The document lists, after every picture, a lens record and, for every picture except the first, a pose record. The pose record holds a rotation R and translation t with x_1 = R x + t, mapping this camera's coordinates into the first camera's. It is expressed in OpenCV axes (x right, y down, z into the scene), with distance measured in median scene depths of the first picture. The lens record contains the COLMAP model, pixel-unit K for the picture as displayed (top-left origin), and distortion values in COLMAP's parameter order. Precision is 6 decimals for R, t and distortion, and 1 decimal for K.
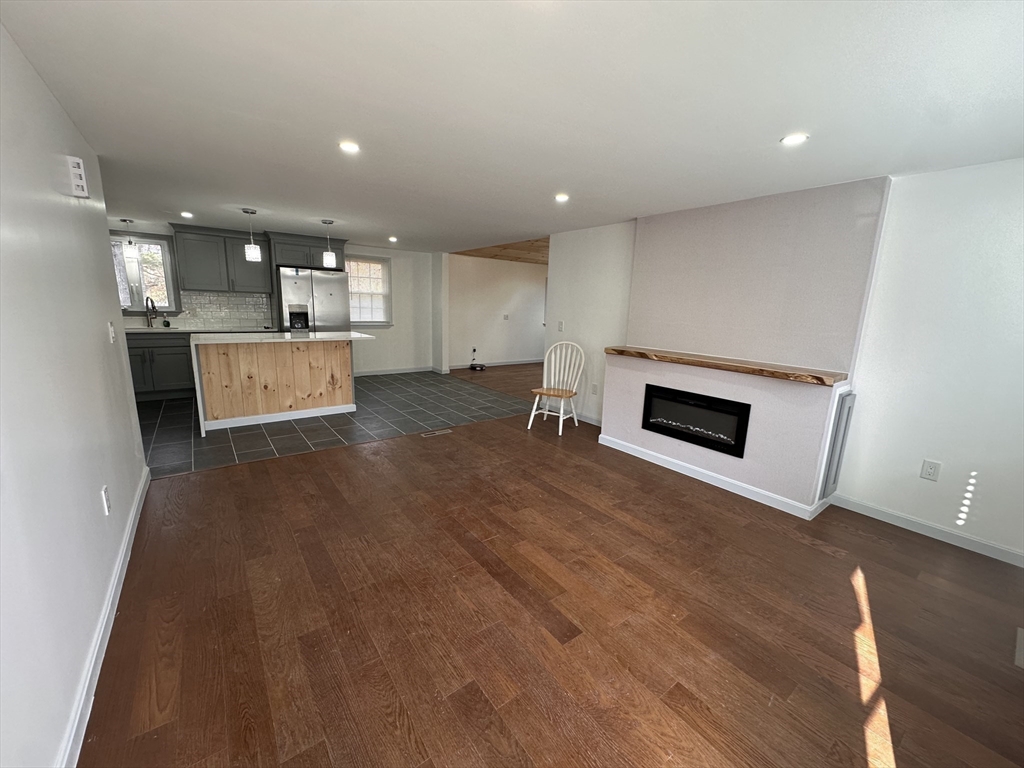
lens RADIAL K [[410.3, 0, 511.9], [0, 410.3, 384.1], [0, 0, 1]] dist [-0.002807, 0.000915]
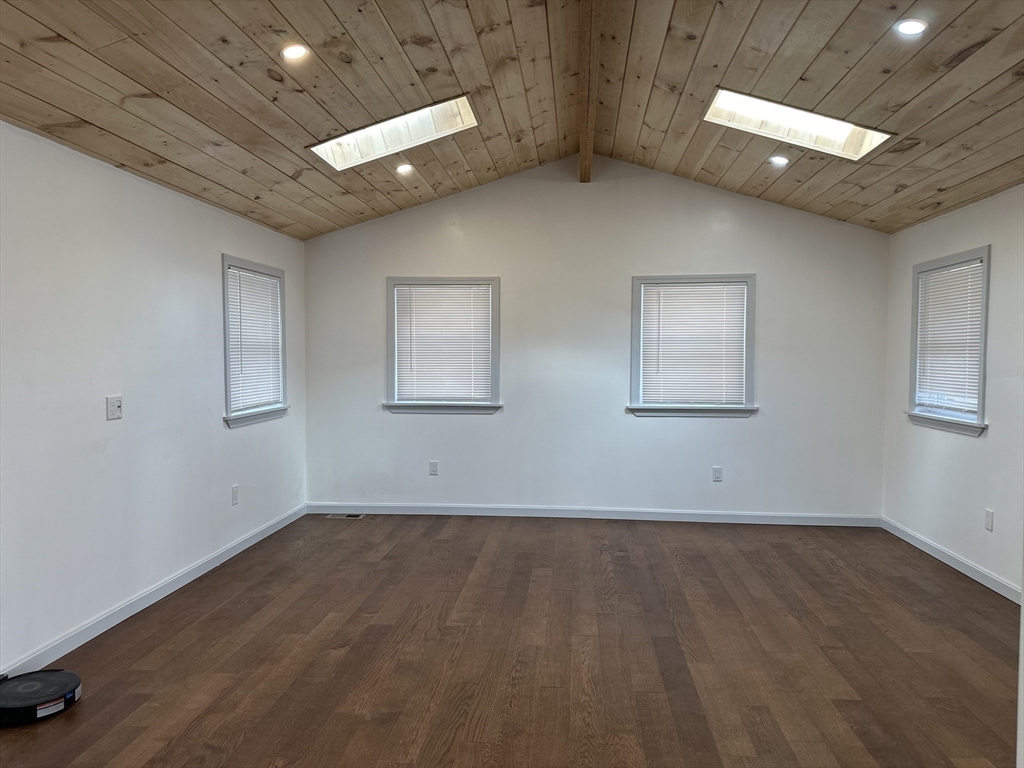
lens RADIAL K [[721.2, 0, 518.0], [0, 721.2, 380.3], [0, 0, 1]] dist [0.051926, -0.056751]
pose [[0.669020, -0.062268, 0.740631, -0.235106], [0.168727, 0.983192, -0.069752, -0.167190], [-0.723839, 0.171630, 0.668281, 0.842210]]
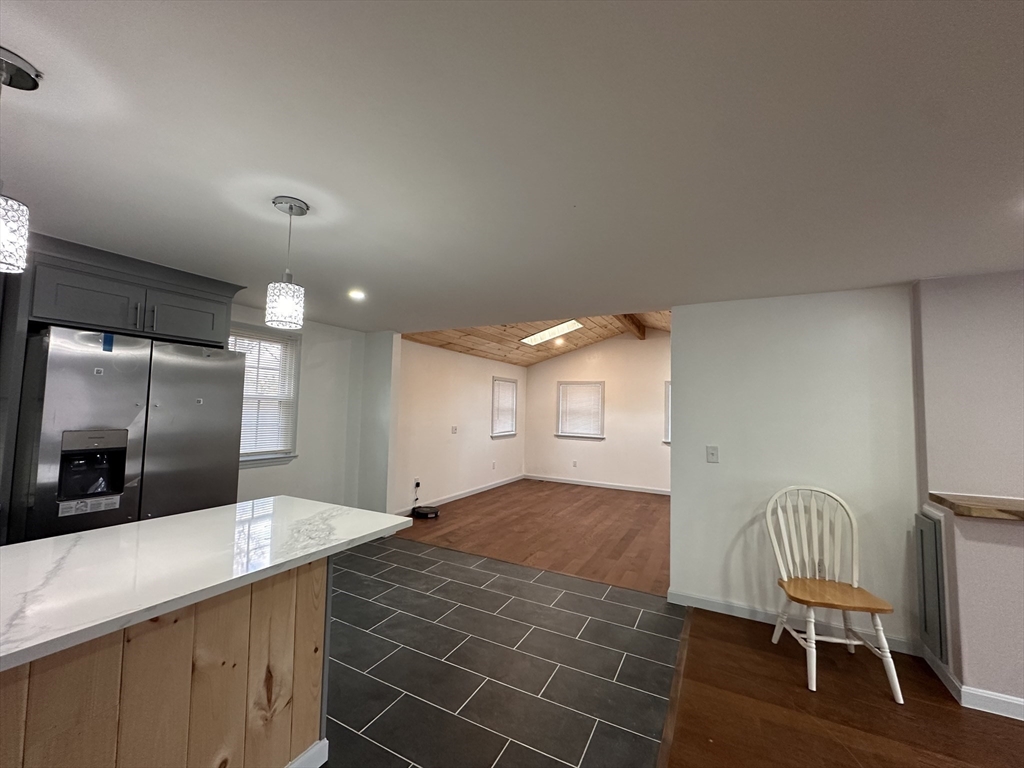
lens RADIAL K [[410.3, 0, 513.4], [0, 410.3, 383.5], [0, 0, 1]] dist [-0.002807, 0.000915]
pose [[0.903170, 0.013325, 0.429076, -0.325732], [0.090366, 0.971221, -0.220373, -0.114699], [-0.419664, 0.237808, 0.875973, 0.491914]]
